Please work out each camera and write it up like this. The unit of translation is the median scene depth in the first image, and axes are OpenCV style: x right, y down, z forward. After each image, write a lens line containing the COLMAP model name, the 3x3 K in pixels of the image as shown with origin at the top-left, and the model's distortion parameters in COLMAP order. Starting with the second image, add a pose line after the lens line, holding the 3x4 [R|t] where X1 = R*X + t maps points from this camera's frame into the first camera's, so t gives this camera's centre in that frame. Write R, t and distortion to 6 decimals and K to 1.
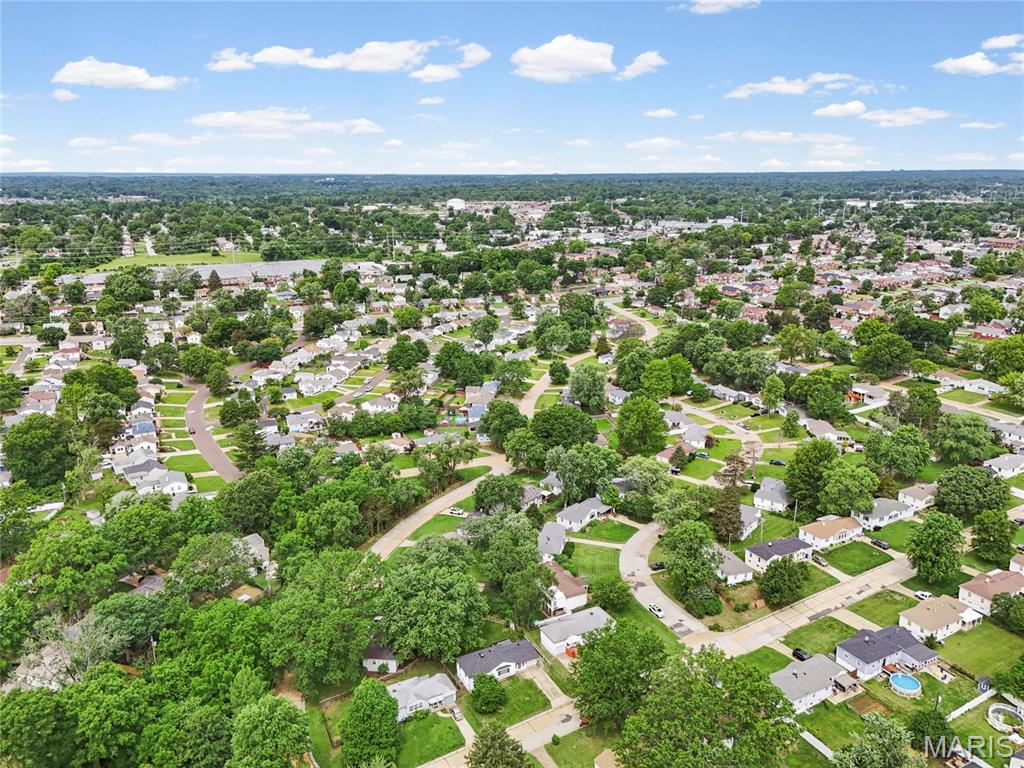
lens RADIAL K [[772.1, 0, 516.7], [0, 772.1, 387.5], [0, 0, 1]] dist [0.067985, -0.059542]
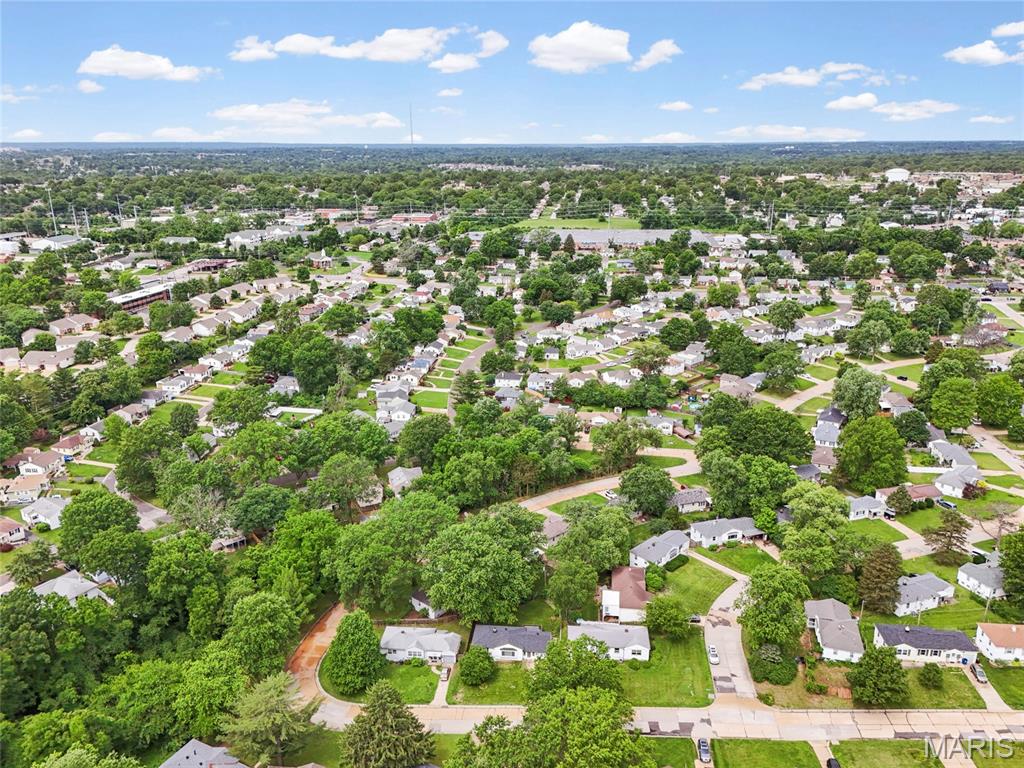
lens RADIAL K [[772.1, 0, 505.3], [0, 772.1, 384.1], [0, 0, 1]] dist [0.067985, -0.059542]
pose [[0.830804, 0.164144, -0.531809, 0.257665], [-0.146690, 0.986315, 0.075266, -0.024798], [0.536886, 0.015480, 0.843513, 0.096107]]
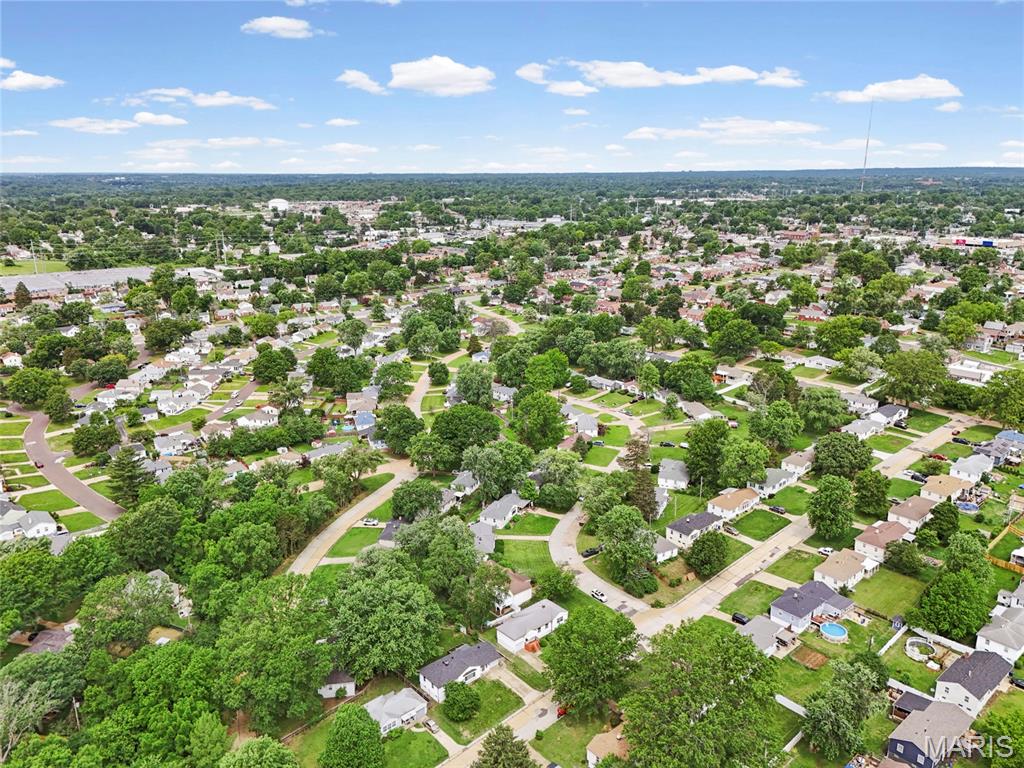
lens RADIAL K [[772.1, 0, 520.8], [0, 772.1, 383.7], [0, 0, 1]] dist [0.067985, -0.059542]
pose [[0.971328, -0.064526, 0.228820, -0.090477], [0.065490, 0.997847, 0.003384, -0.002967], [-0.228546, 0.011699, 0.973463, 0.010302]]
